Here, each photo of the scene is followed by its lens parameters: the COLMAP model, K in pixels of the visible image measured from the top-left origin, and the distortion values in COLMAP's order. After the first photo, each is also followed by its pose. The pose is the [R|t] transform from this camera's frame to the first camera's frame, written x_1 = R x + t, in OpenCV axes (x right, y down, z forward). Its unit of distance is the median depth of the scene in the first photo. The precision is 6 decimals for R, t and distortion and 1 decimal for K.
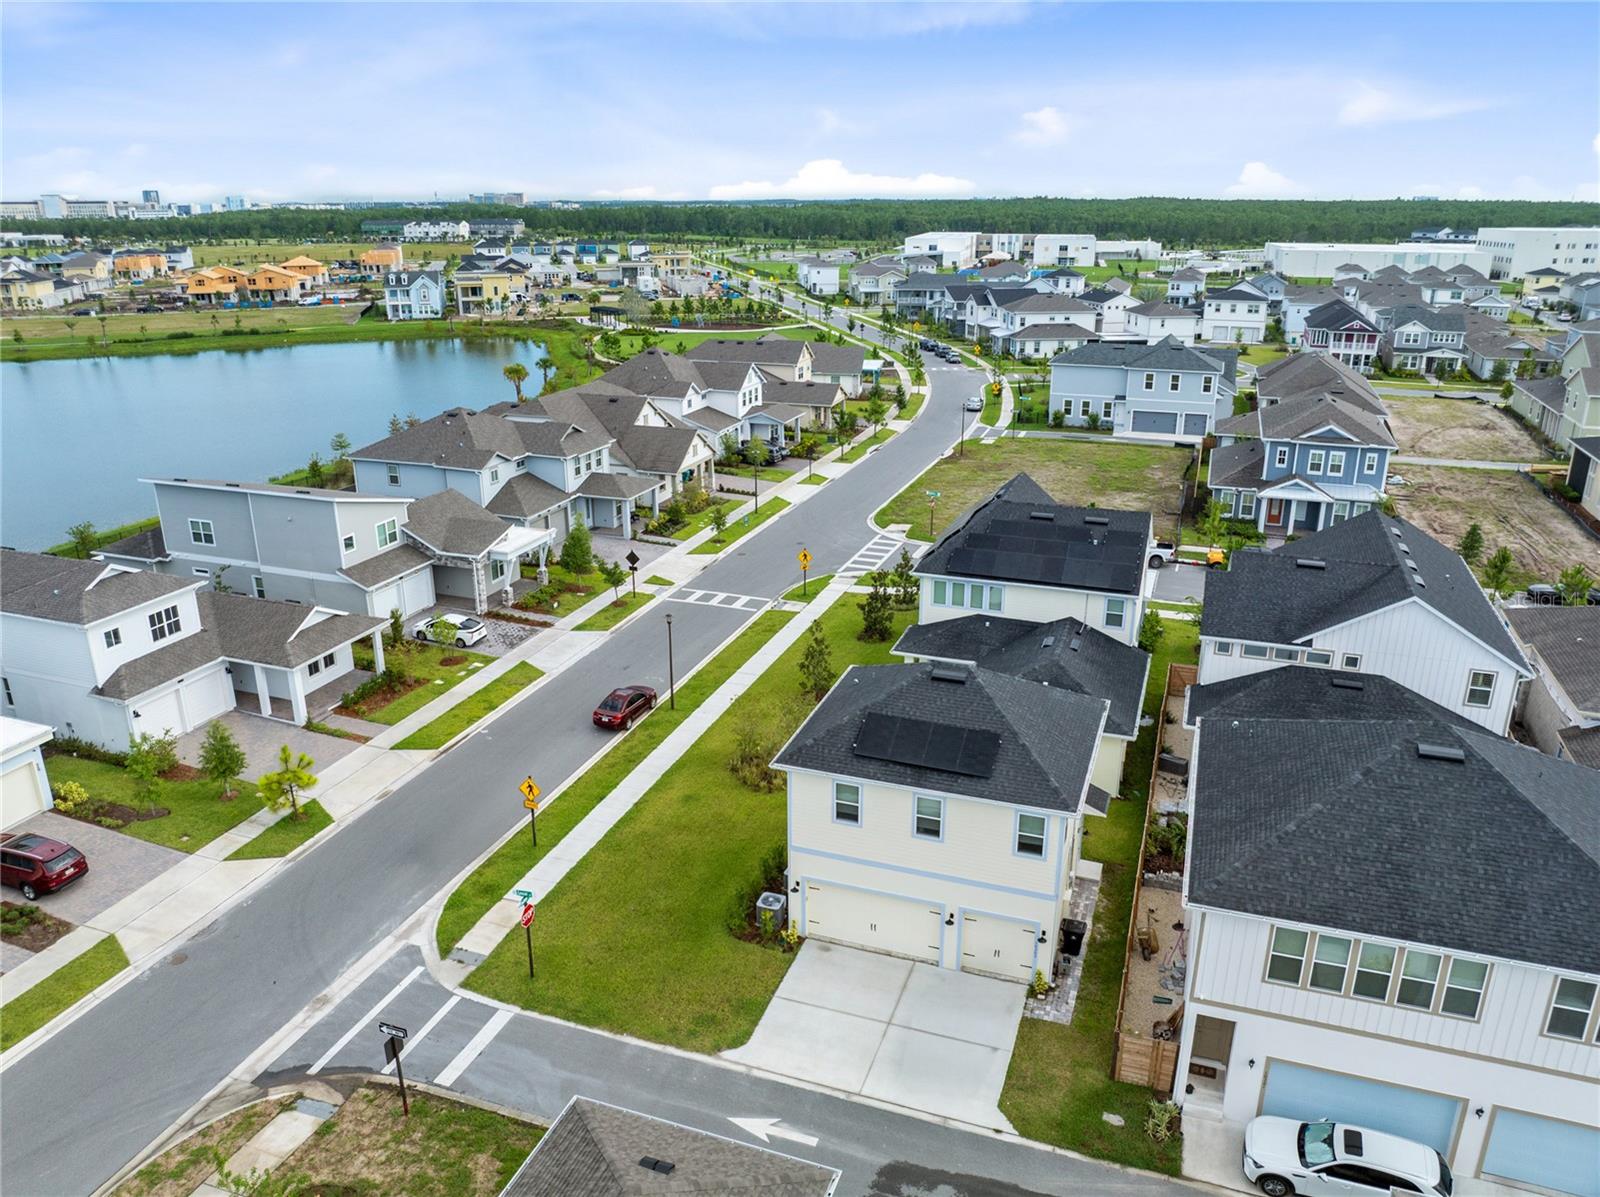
lens RADIAL K [[1147.8, 0, 806.8], [0, 1147.8, 594.6], [0, 0, 1]] dist [-0.035926, 0.003512]
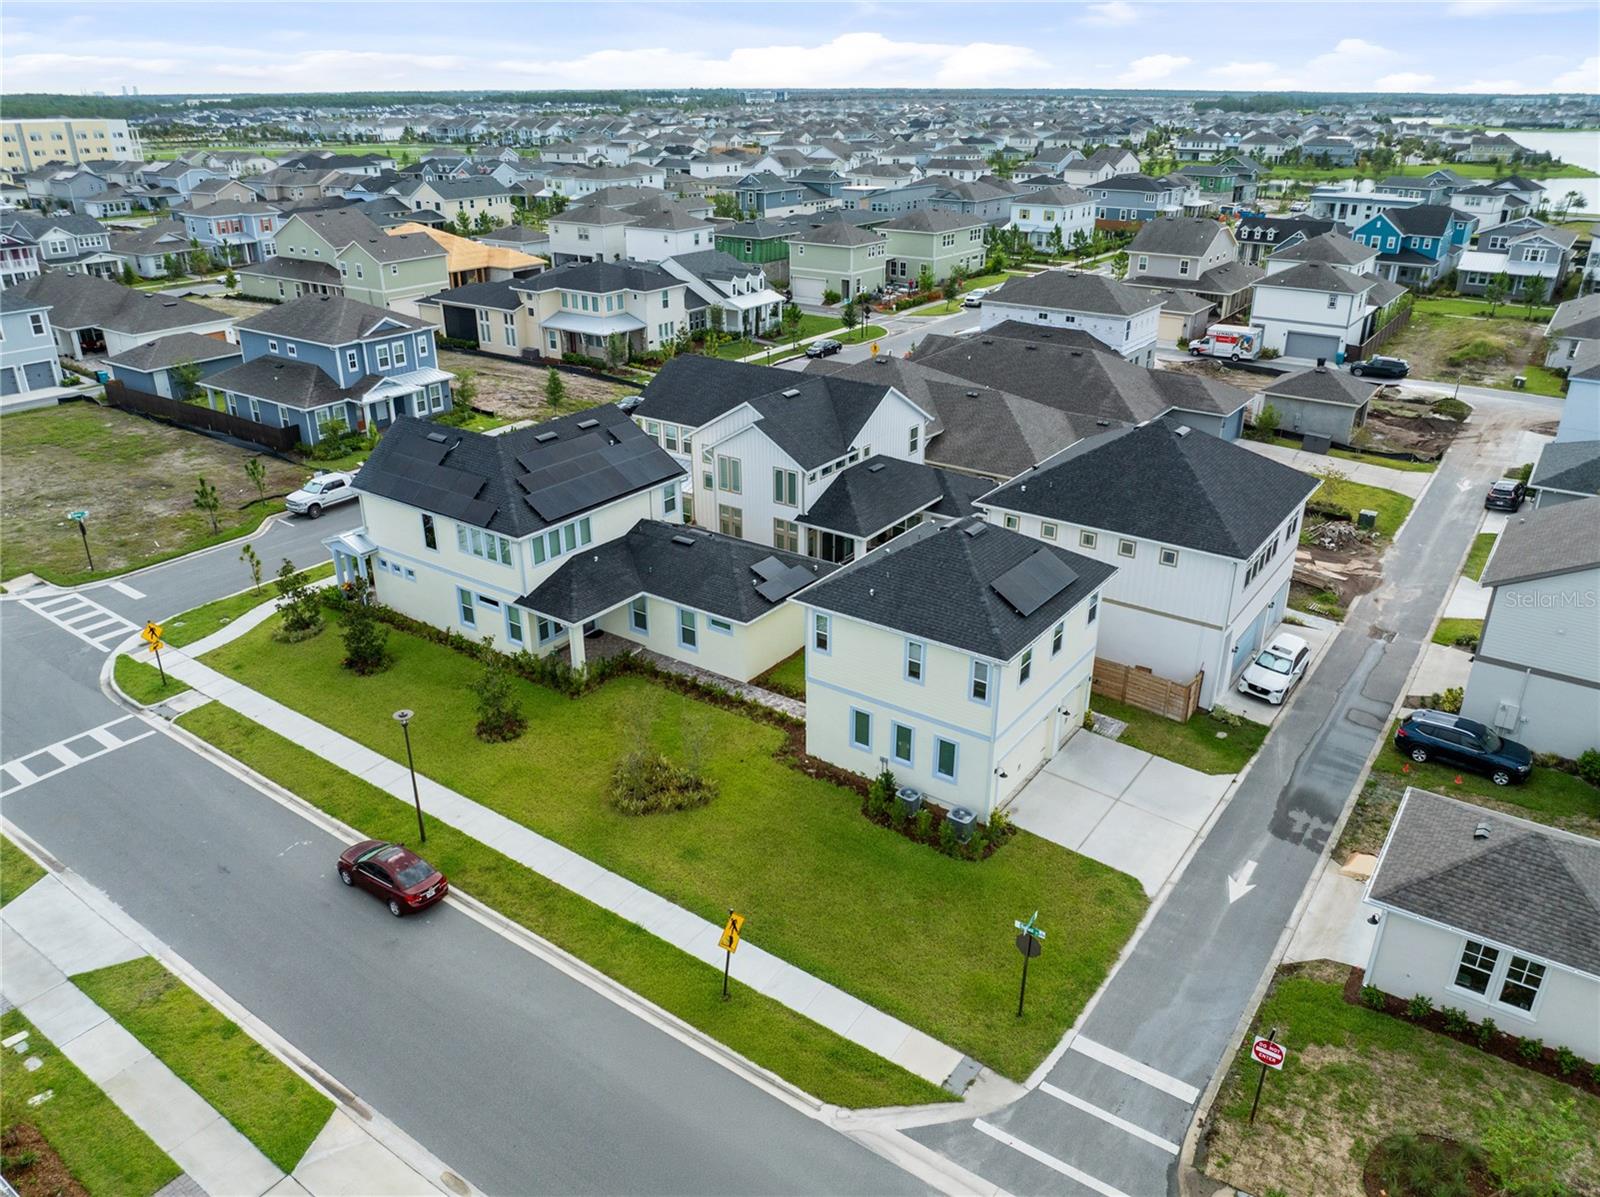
lens RADIAL K [[1147.8, 0, 806.8], [0, 1147.8, 594.6], [0, 0, 1]] dist [-0.035926, 0.003512]
pose [[0.270697, -0.388647, 0.880725, -0.729827], [0.313665, 0.900565, 0.300994, -0.203670], [-0.910130, 0.194774, 0.365685, 0.616142]]
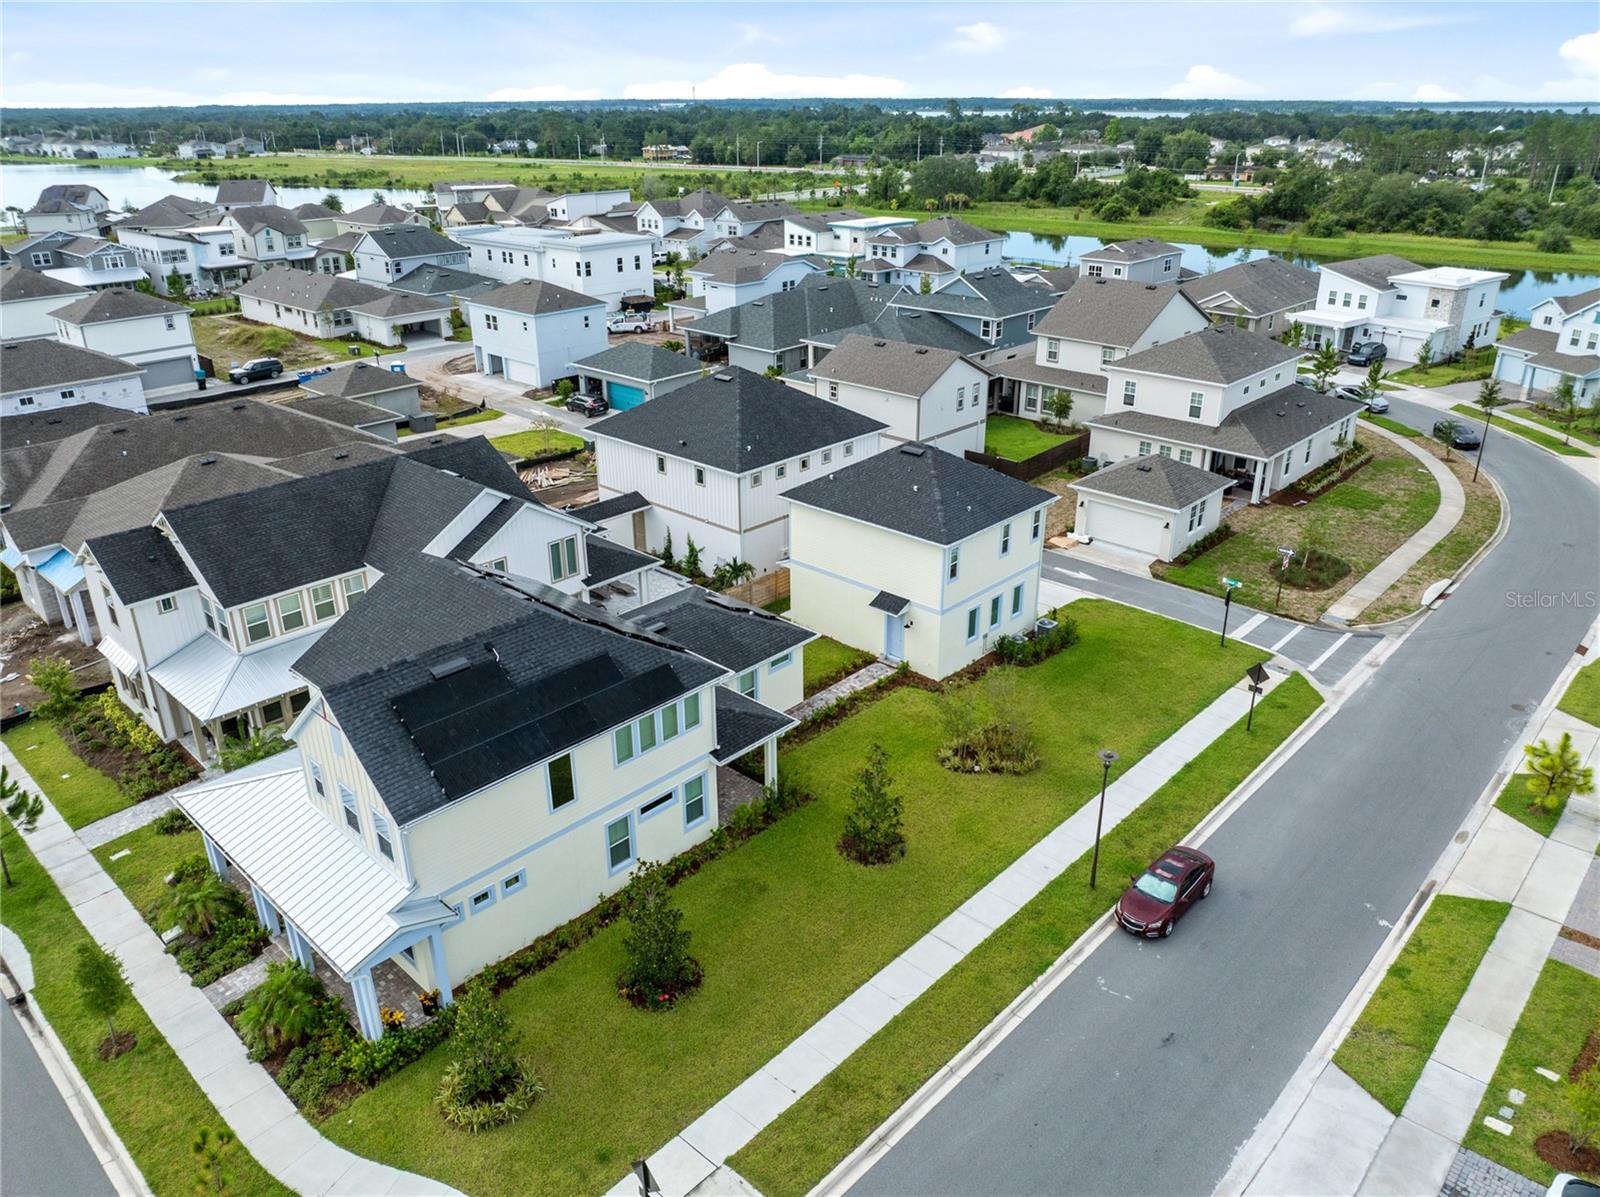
lens RADIAL K [[1131.7, 0, 800.0], [0, 1131.7, 598.5], [0, 0, 1]] dist [-0.035247, -0.000278]
pose [[-0.916378, -0.157069, 0.368213, -0.212524], [0.136494, 0.742094, 0.656251, -0.564229], [-0.376326, 0.651633, -0.658600, 1.667762]]
